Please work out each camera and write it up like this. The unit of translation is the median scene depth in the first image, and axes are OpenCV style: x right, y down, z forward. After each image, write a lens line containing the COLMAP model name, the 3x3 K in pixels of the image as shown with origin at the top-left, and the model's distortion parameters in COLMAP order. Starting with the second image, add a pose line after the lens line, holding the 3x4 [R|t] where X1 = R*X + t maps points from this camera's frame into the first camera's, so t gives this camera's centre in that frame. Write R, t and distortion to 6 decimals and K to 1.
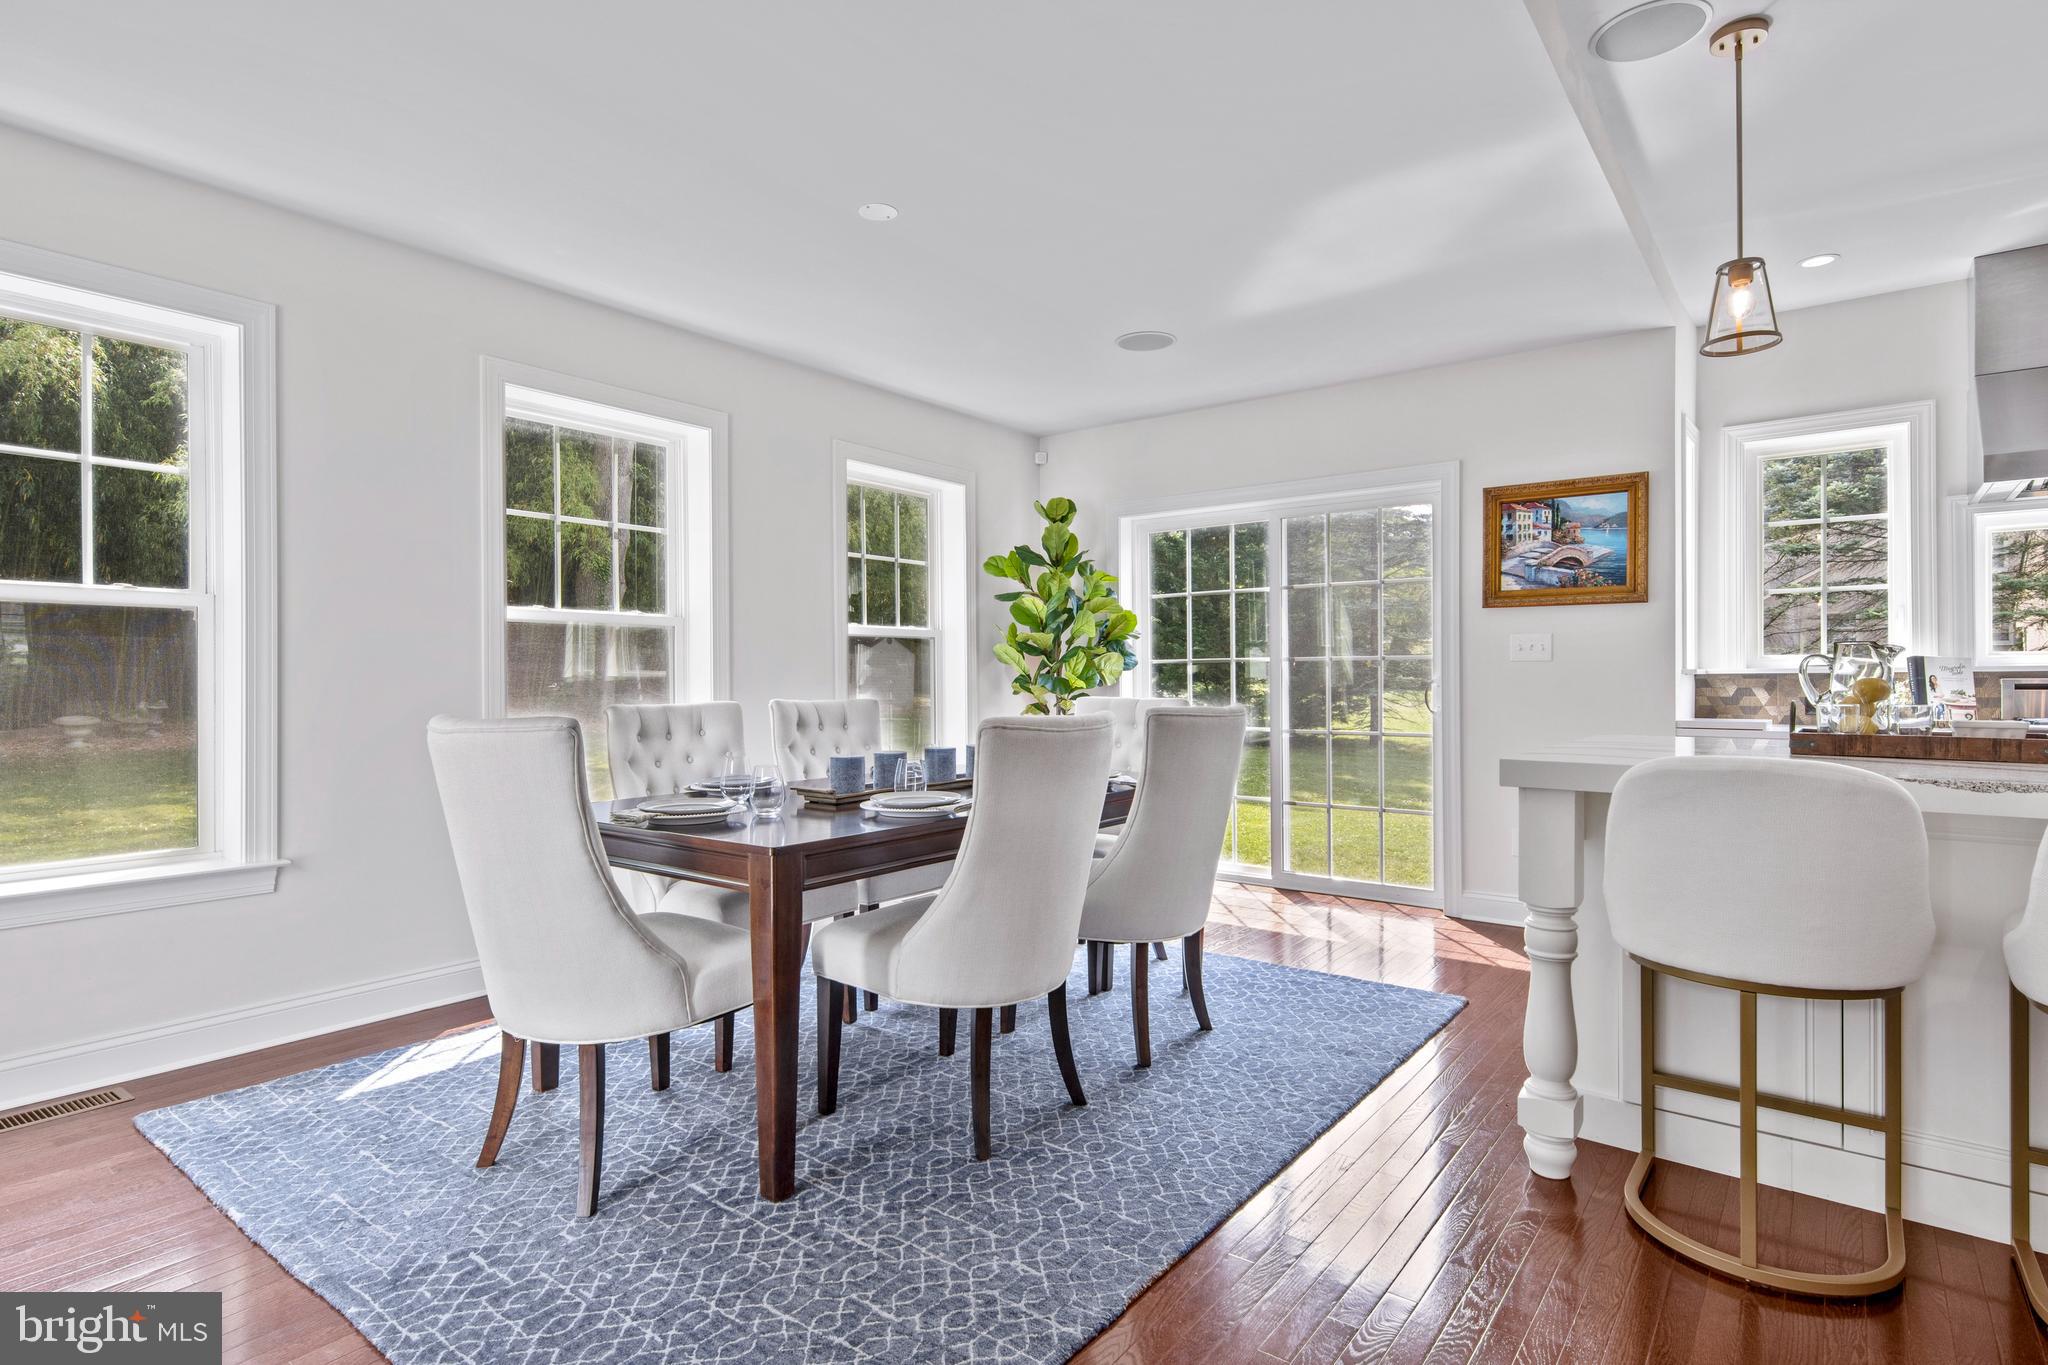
lens RADIAL K [[1023.4, 0, 1024.0], [0, 1023.4, 682.5], [0, 0, 1]] dist [-0.002511, -0.000424]
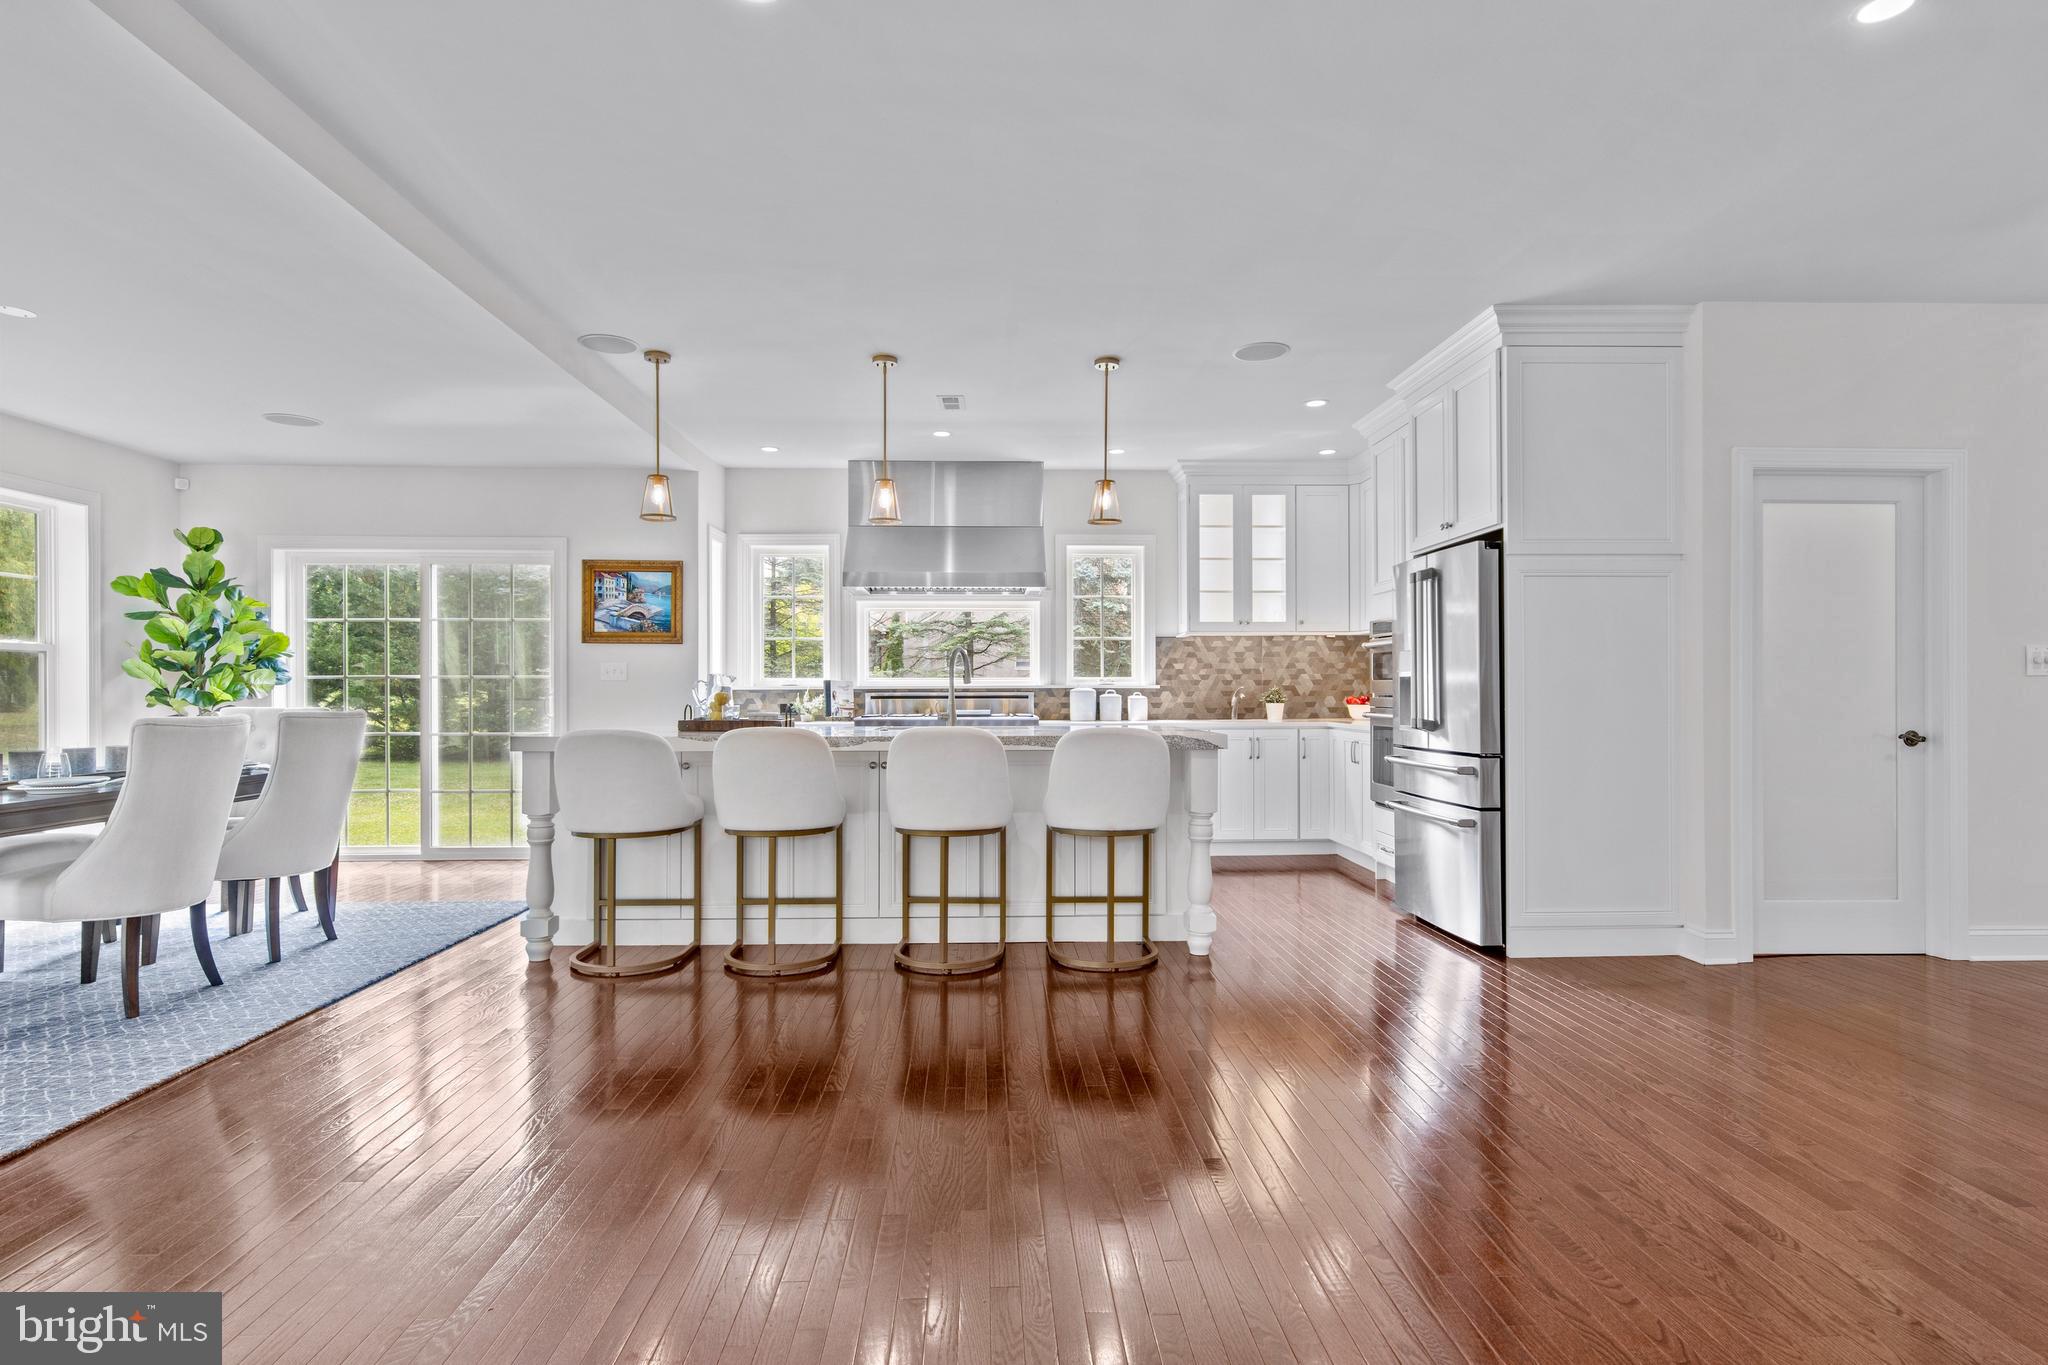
lens RADIAL K [[1016.2, 0, 1018.7], [0, 1016.2, 688.9], [0, 0, 1]] dist [-0.001358, -0.001429]
pose [[0.758666, 0.004088, 0.651467, -0.010834], [0.001346, 0.999968, -0.007842, 0.002561], [-0.651478, 0.006826, 0.758636, -0.409999]]
